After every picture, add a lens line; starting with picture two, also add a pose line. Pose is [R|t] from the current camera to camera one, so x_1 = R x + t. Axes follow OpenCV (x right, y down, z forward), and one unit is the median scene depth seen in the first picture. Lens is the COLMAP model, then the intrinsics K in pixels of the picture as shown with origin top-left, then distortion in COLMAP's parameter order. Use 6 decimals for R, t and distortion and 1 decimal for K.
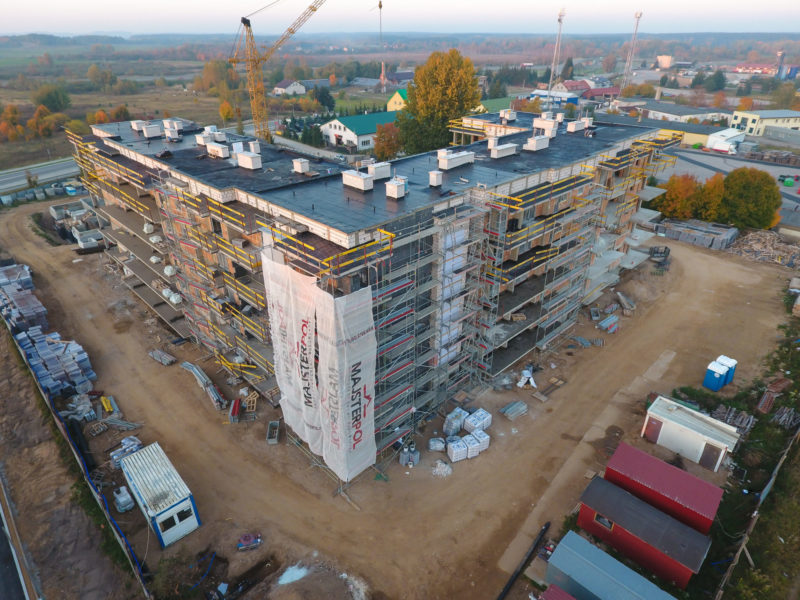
lens RADIAL K [[488.4, 0, 400.0], [0, 488.4, 300.0], [0, 0, 1]] dist [-0.002429, -0.001063]
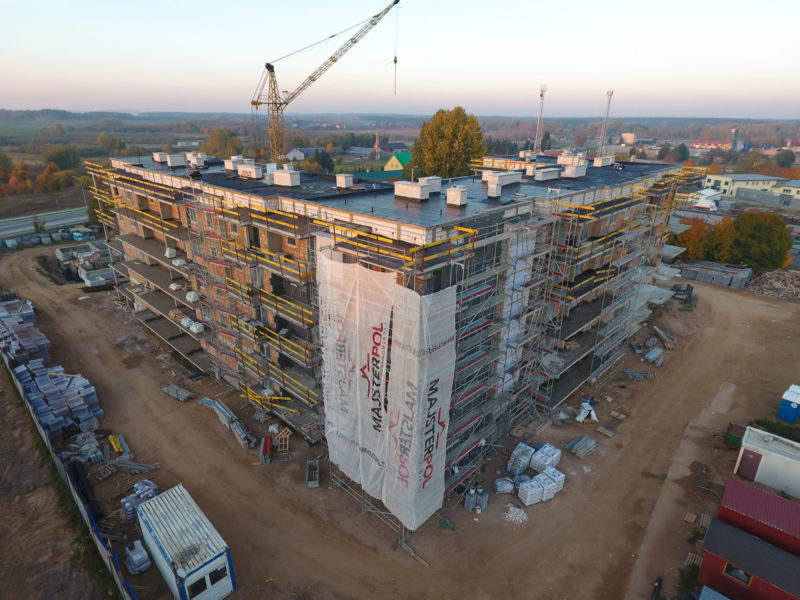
lens RADIAL K [[467.3, 0, 400.0], [0, 467.3, 300.0], [0, 0, 1]] dist [-0.001396, -0.002286]
pose [[0.999497, 0.000885, 0.031686, -0.115418], [0.003050, 0.992287, -0.123920, 0.060817], [-0.031552, 0.123955, 0.991786, 0.121623]]
